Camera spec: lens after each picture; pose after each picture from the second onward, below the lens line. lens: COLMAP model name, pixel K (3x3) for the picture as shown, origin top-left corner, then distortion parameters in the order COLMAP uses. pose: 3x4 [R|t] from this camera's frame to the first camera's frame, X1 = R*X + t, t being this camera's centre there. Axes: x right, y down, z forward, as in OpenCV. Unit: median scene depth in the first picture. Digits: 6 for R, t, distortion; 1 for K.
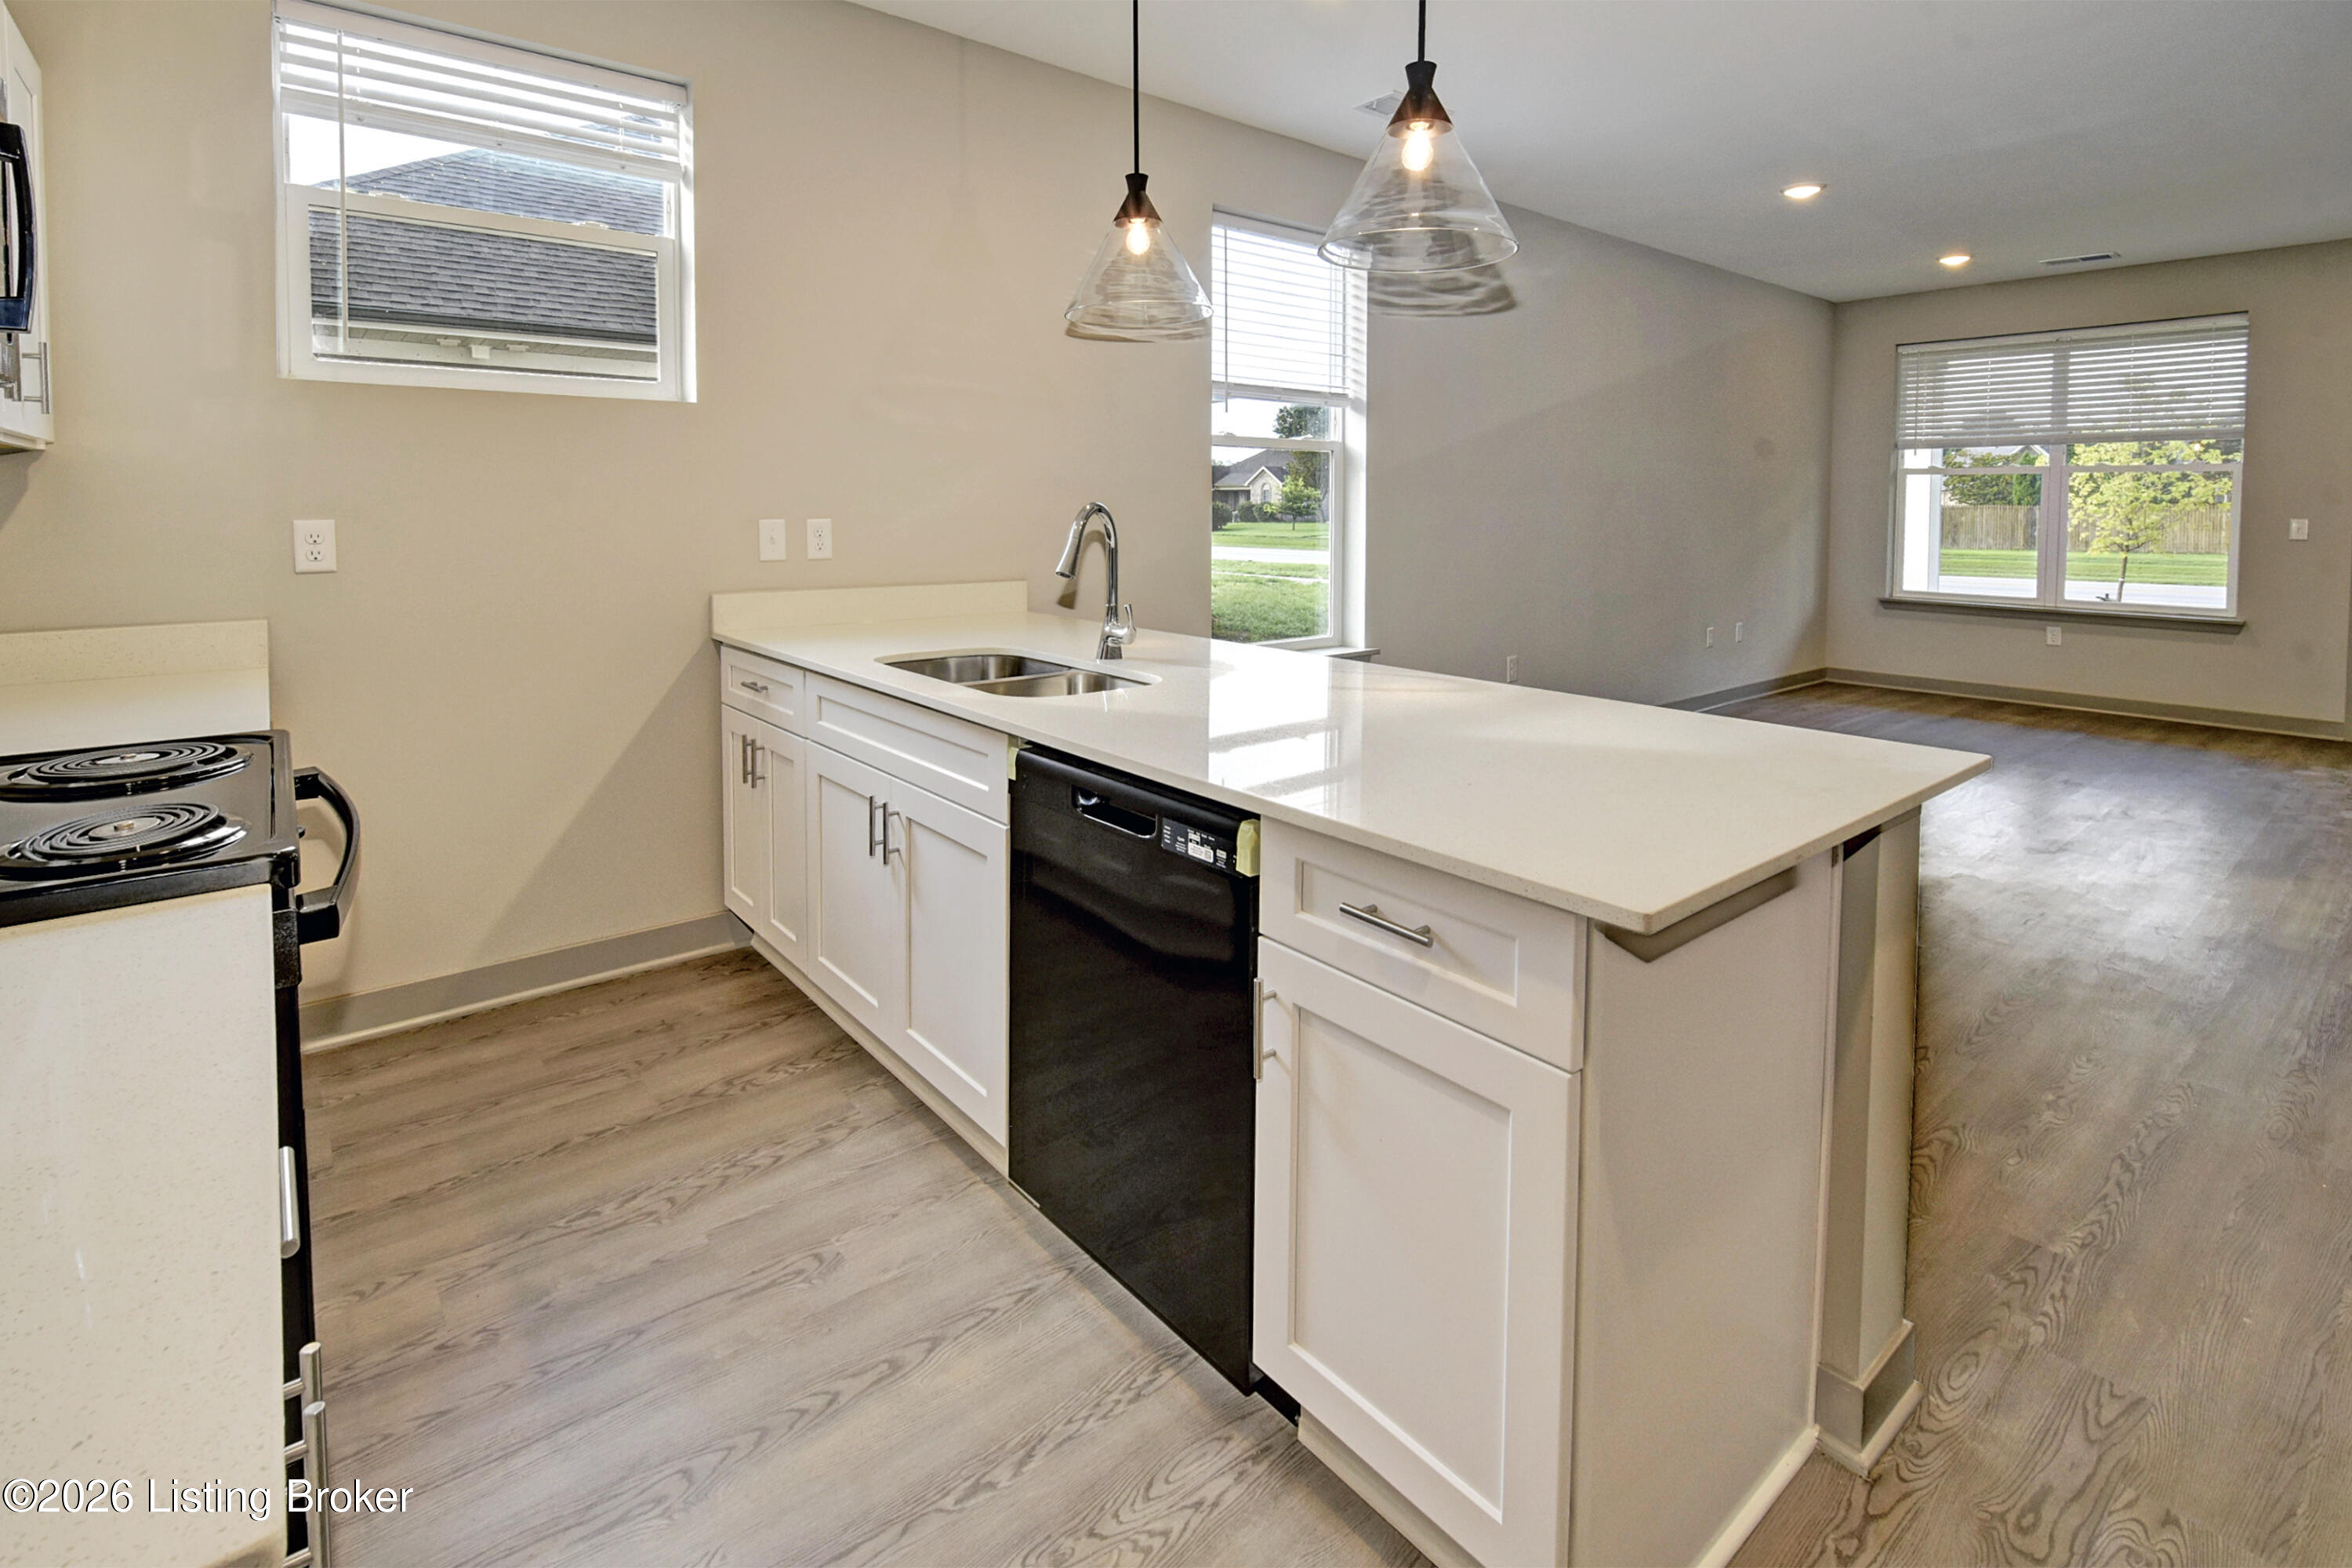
lens RADIAL K [[1098.4, 0, 1180.3], [0, 1098.4, 547.5], [0, 0, 1]] dist [-0.003410, -0.001461]
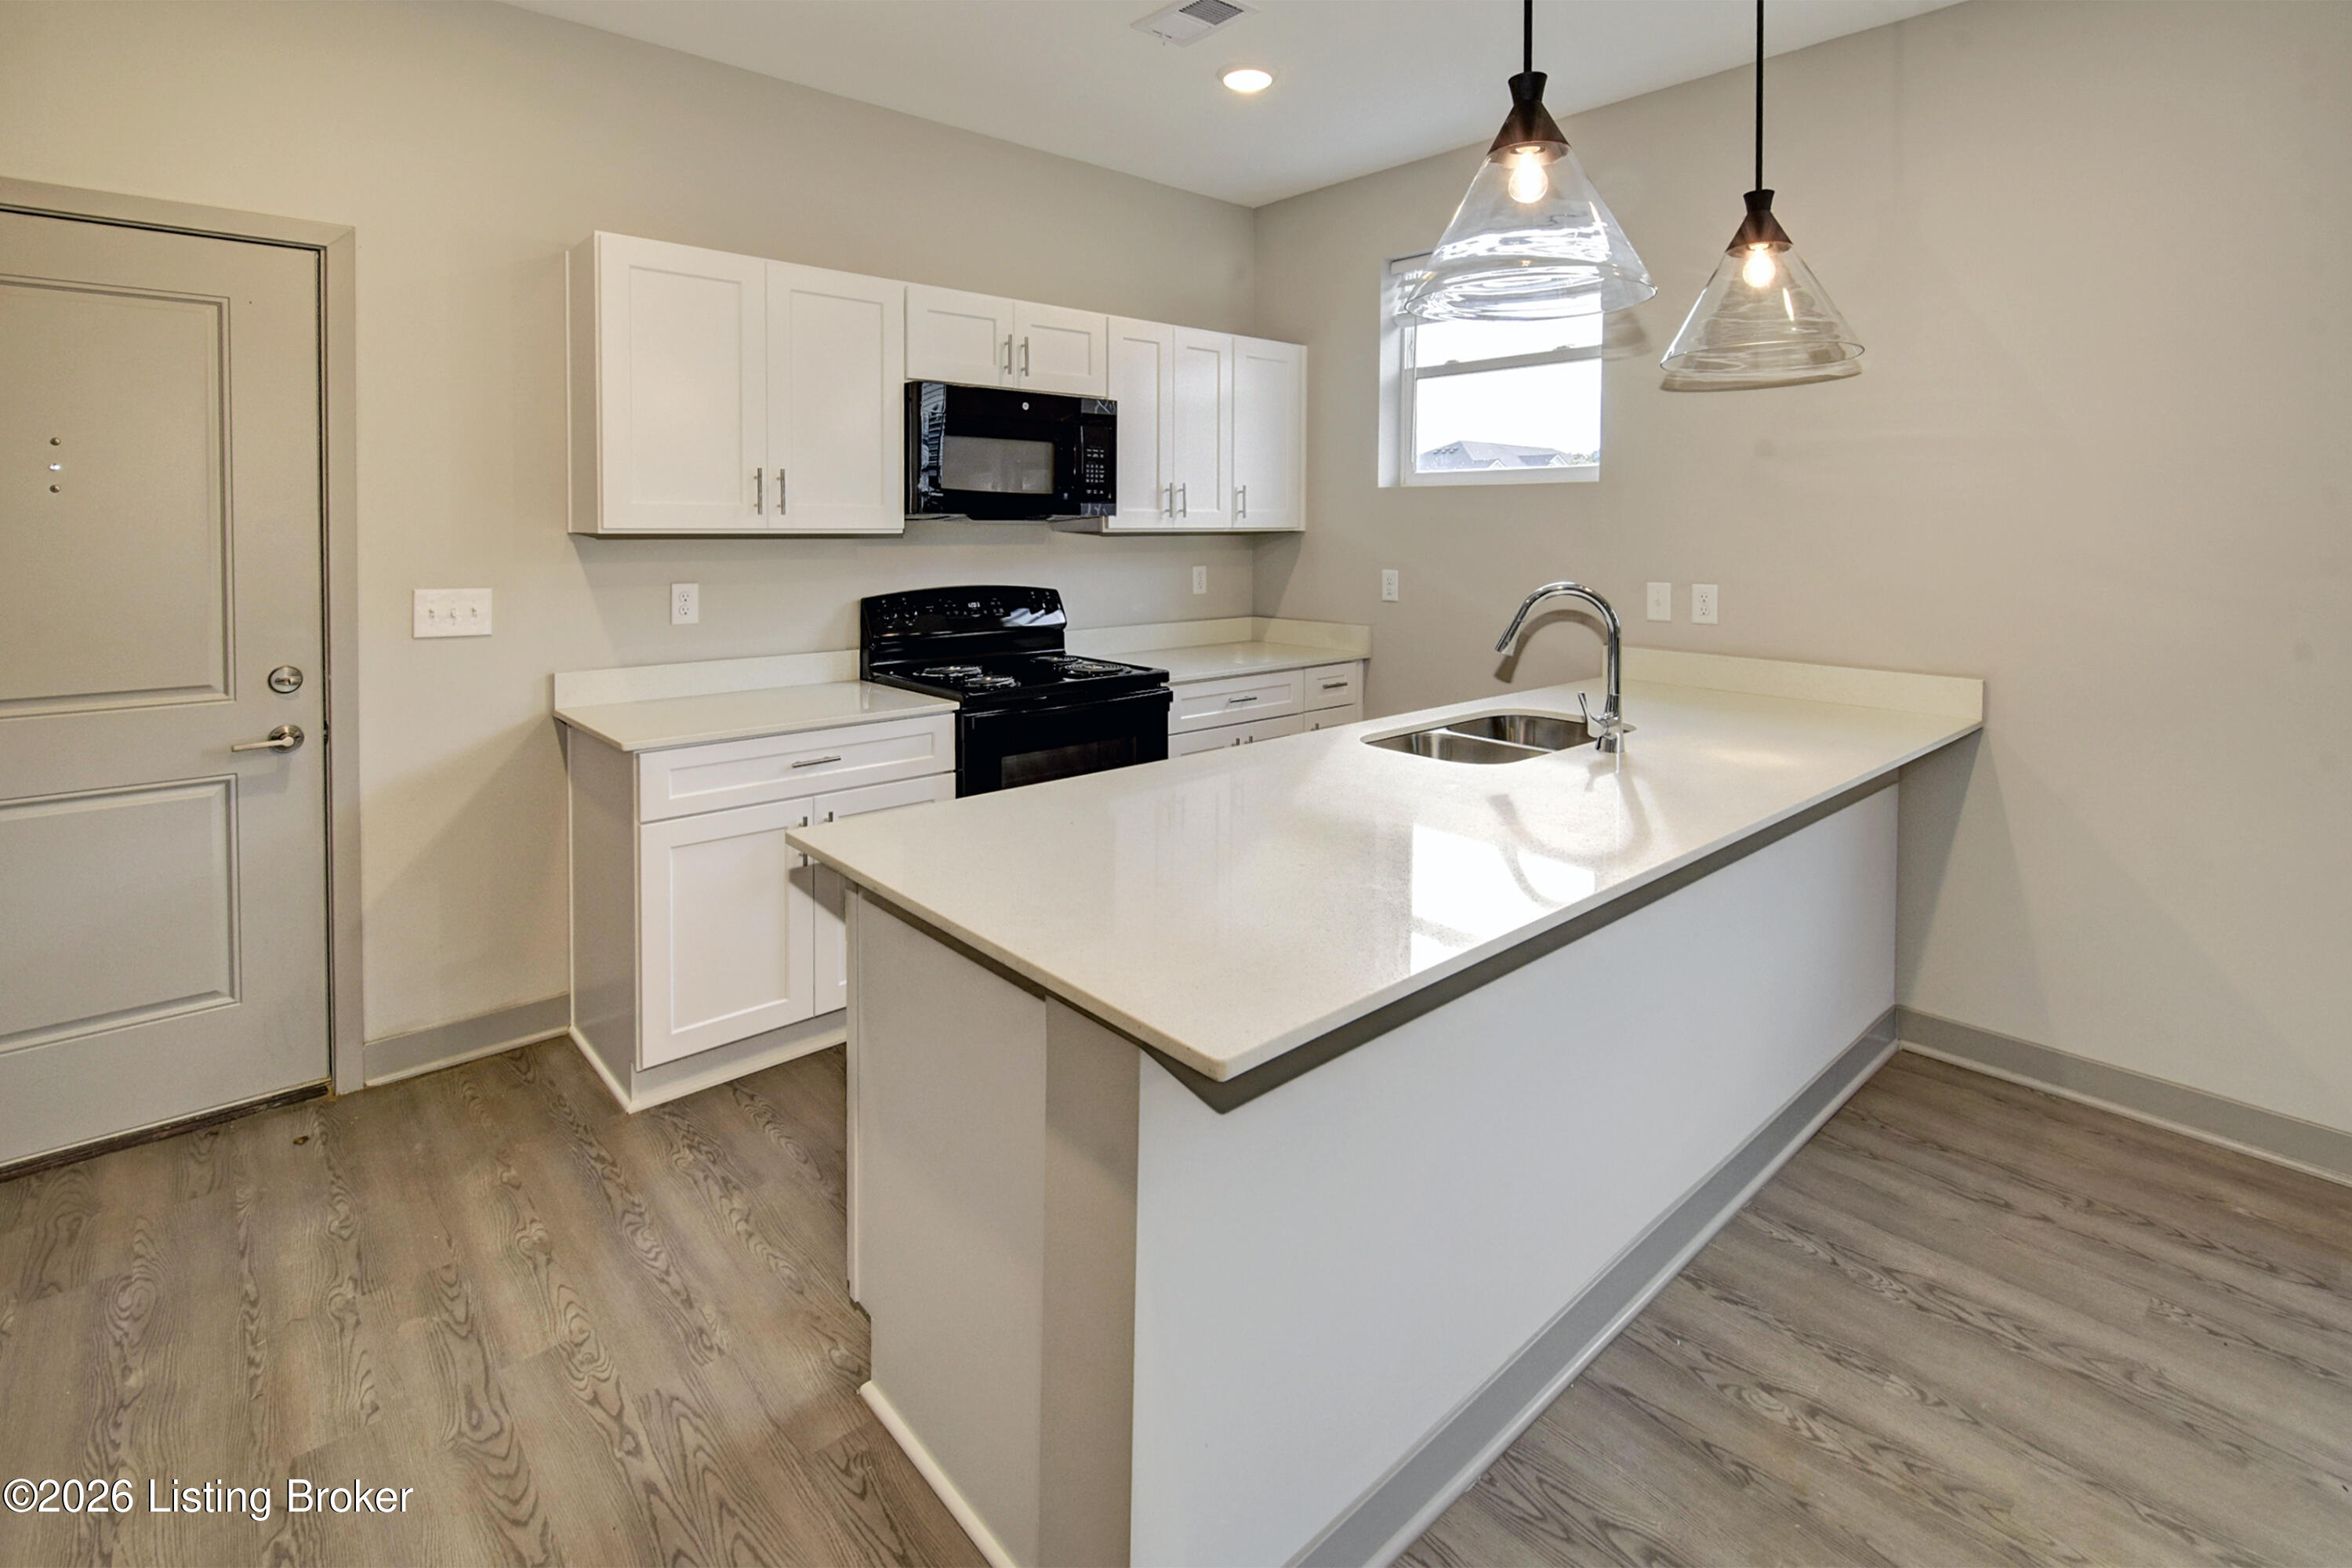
lens RADIAL K [[1098.4, 0, 1180.3], [0, 1098.4, 547.5], [0, 0, 1]] dist [-0.003410, -0.001461]
pose [[0.043620, 0.021970, -0.998807, 0.807620], [-0.048192, 0.998641, 0.019861, -0.069202], [0.997885, 0.047268, 0.044619, 0.560374]]
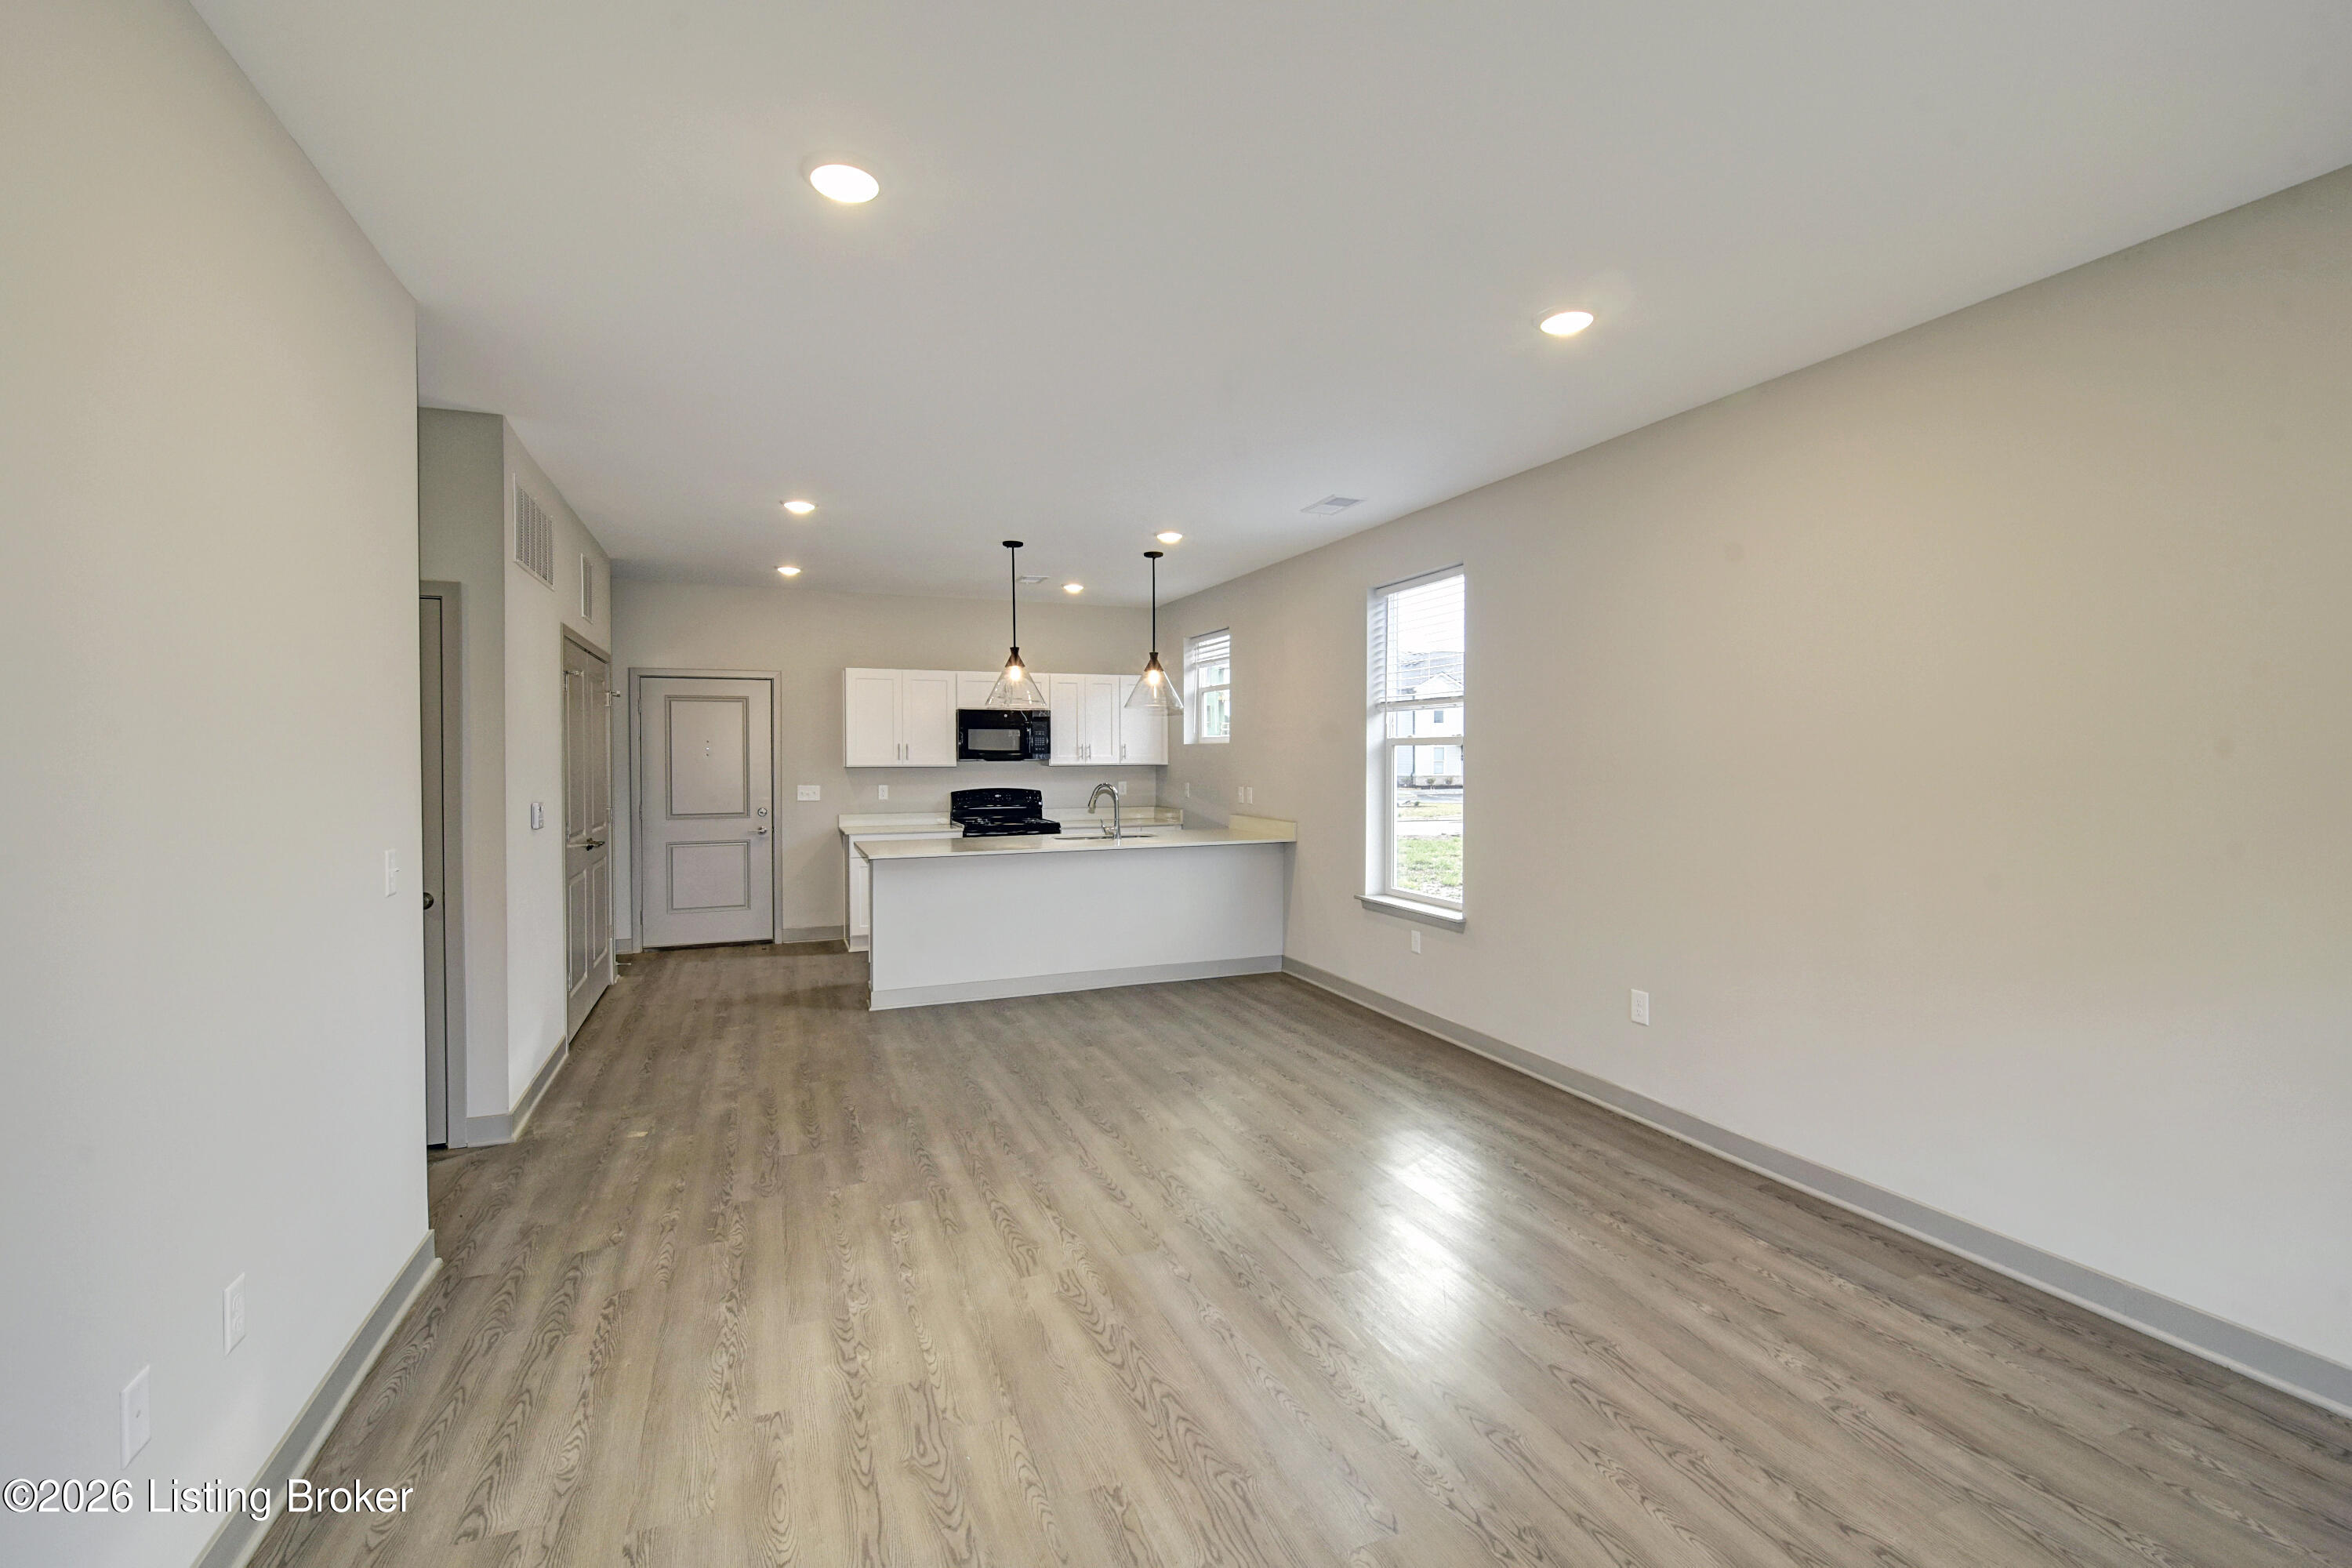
lens RADIAL K [[1025.7, 0, 1165.3], [0, 1025.7, 775.9], [0, 0, 1]] dist [-0.000390, -0.000434]
pose [[-0.305506, 0.016696, -0.952044, 2.219956], [-0.038966, 0.998789, 0.030020, -0.131277], [0.951393, 0.046269, -0.304485, 1.780869]]
